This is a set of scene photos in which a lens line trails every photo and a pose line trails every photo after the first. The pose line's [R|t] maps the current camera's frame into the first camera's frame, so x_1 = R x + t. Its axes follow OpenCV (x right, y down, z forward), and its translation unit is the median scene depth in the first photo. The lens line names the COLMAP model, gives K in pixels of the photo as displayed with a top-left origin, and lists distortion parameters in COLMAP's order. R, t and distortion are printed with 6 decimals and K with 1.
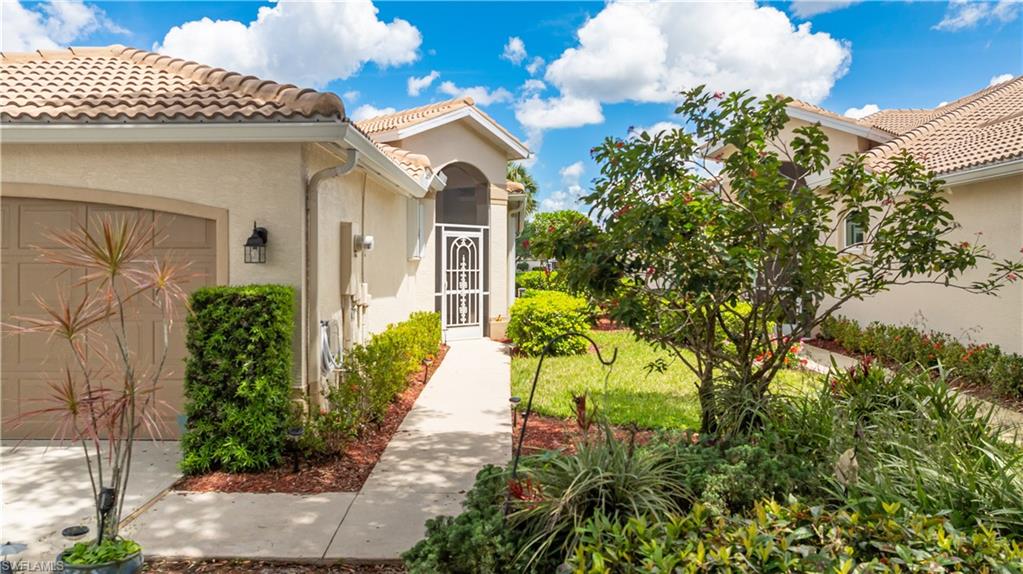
lens RADIAL K [[728.2, 0, 511.6], [0, 728.2, 283.3], [0, 0, 1]] dist [-0.020746, 0.000830]
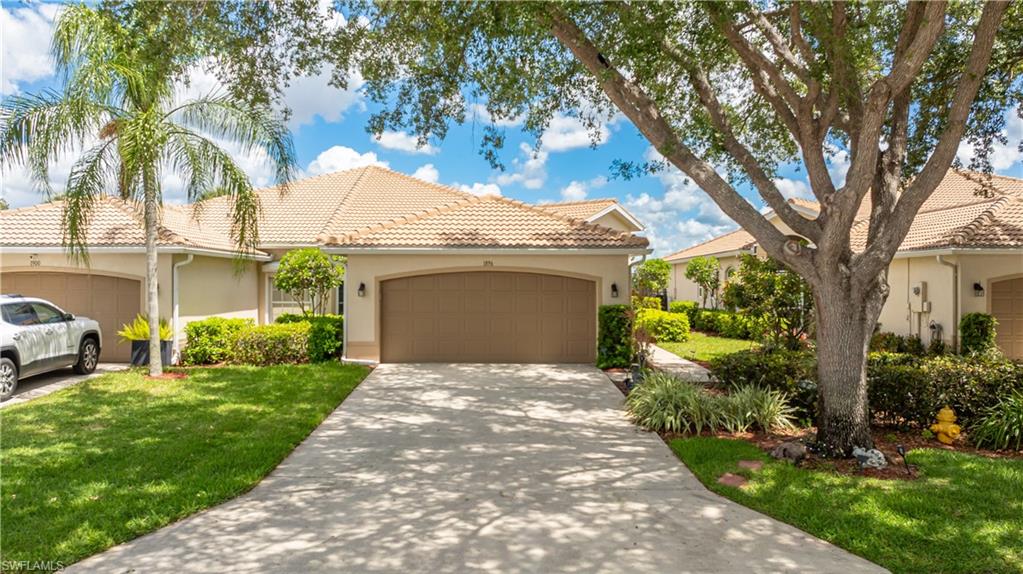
lens RADIAL K [[728.2, 0, 511.0], [0, 728.2, 290.4], [0, 0, 1]] dist [-0.020746, 0.000830]
pose [[0.999929, 0.000568, 0.011881, -0.392666], [-0.000337, 0.999812, -0.019400, 0.000380], [-0.011890, 0.019395, 0.999741, -0.897203]]
